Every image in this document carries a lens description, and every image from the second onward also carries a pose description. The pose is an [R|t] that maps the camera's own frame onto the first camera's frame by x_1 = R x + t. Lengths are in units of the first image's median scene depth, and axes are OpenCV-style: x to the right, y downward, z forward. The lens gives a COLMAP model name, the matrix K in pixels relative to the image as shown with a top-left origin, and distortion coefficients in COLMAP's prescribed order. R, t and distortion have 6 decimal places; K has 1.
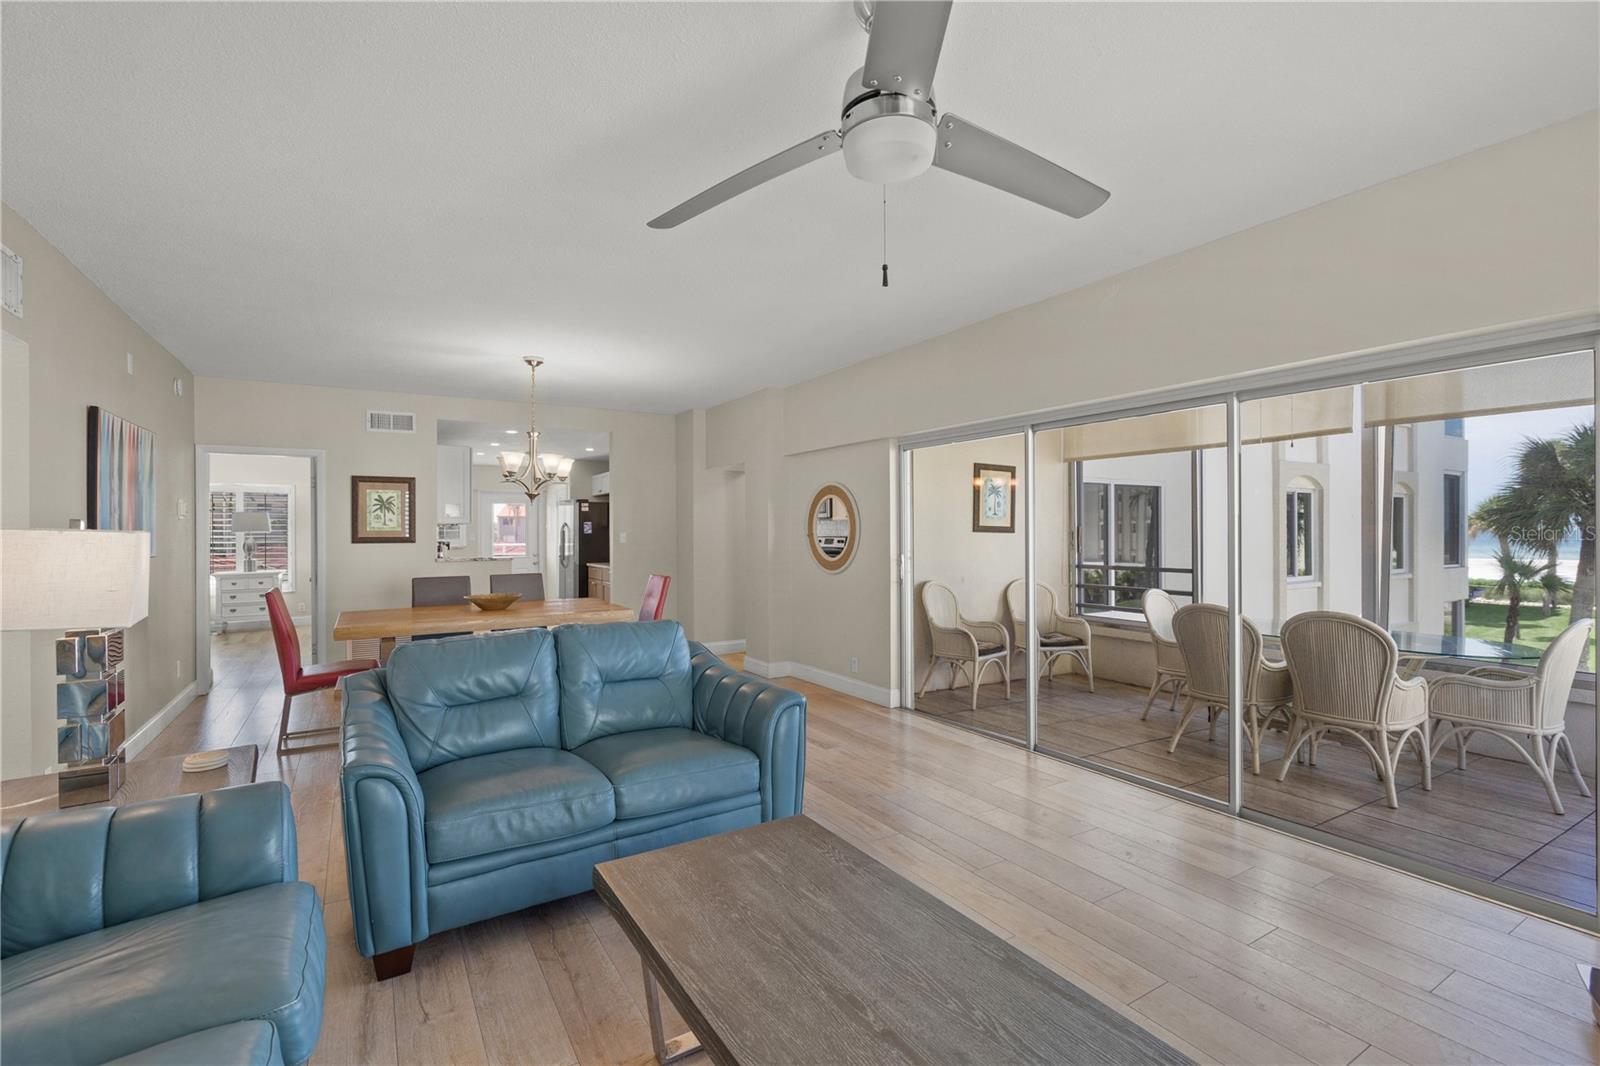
lens RADIAL K [[728.5, 0, 799.7], [0, 728.5, 528.8], [0, 0, 1]] dist [-0.002307, 0.000511]
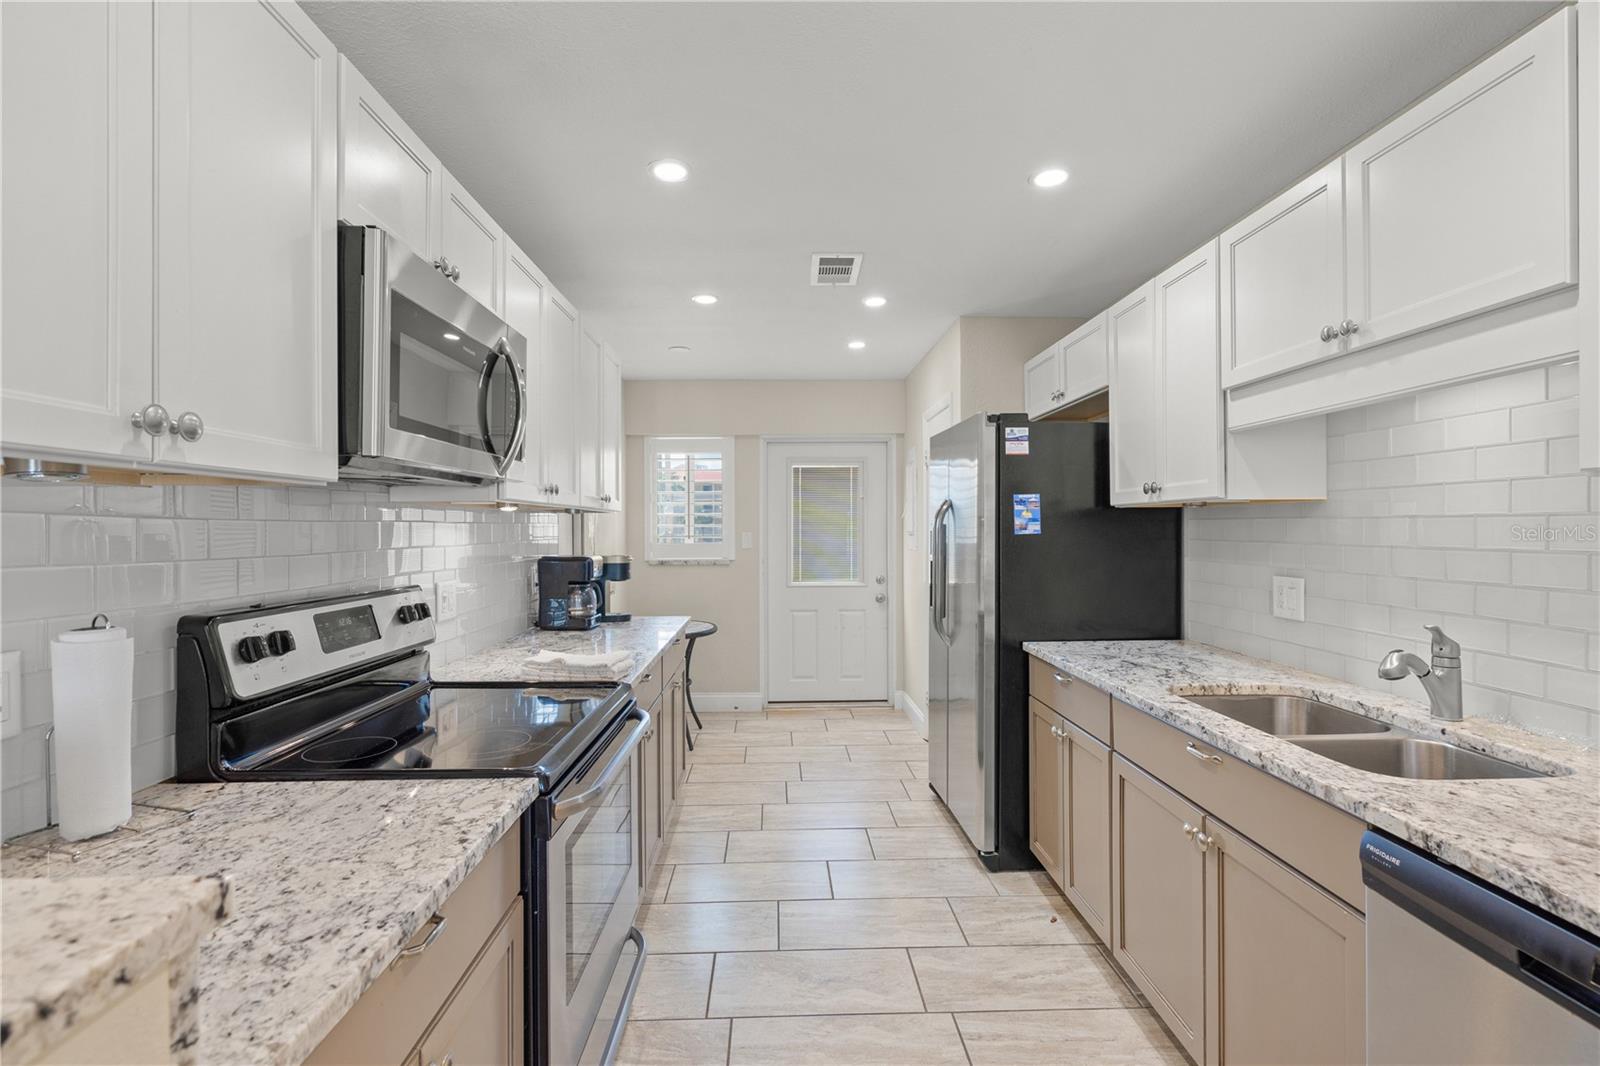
lens RADIAL K [[728.5, 0, 800.8], [0, 728.5, 530.8], [0, 0, 1]] dist [-0.002307, 0.000511]
pose [[0.871798, 0.002733, -0.489857, -0.229695], [-0.001840, 0.999996, 0.002305, 0.004376], [0.489861, -0.001108, 0.871800, 0.713973]]
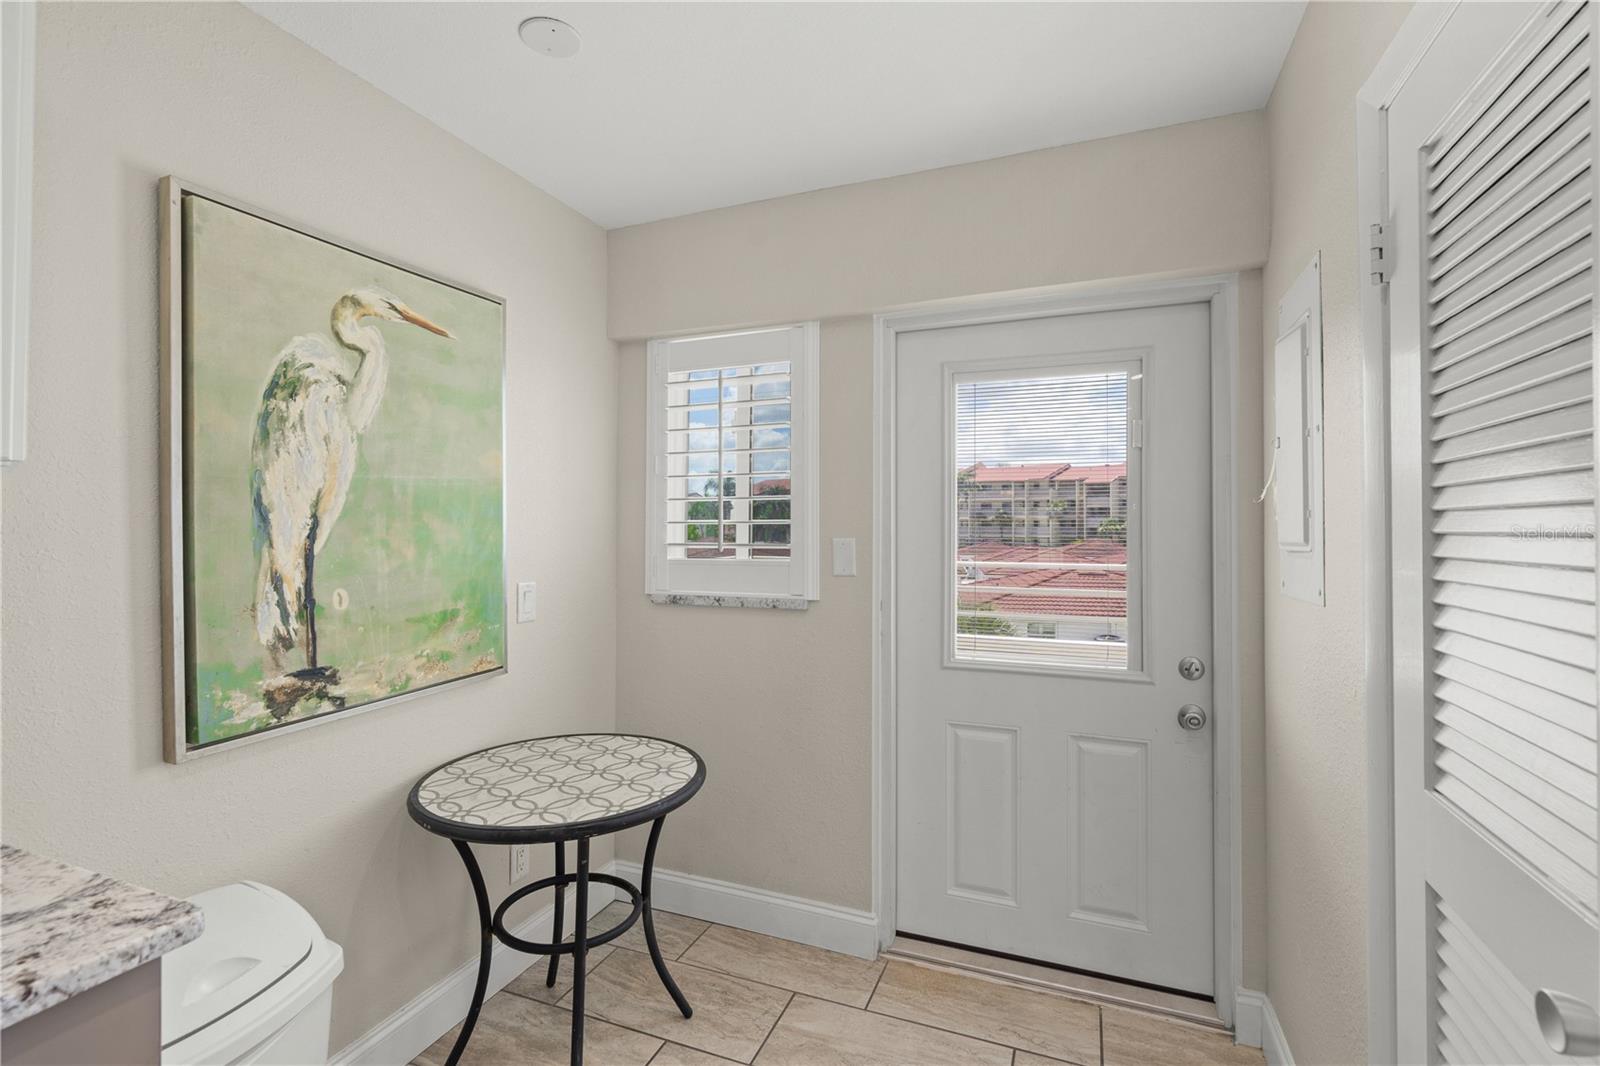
lens RADIAL K [[728.5, 0, 799.3], [0, 728.5, 516.1], [0, 0, 1]] dist [-0.002307, 0.000511]
pose [[0.608435, -0.005742, -0.793583, -0.323790], [-0.004088, 0.999938, -0.010369, 0.002763], [0.793593, 0.009553, 0.608373, 0.944543]]
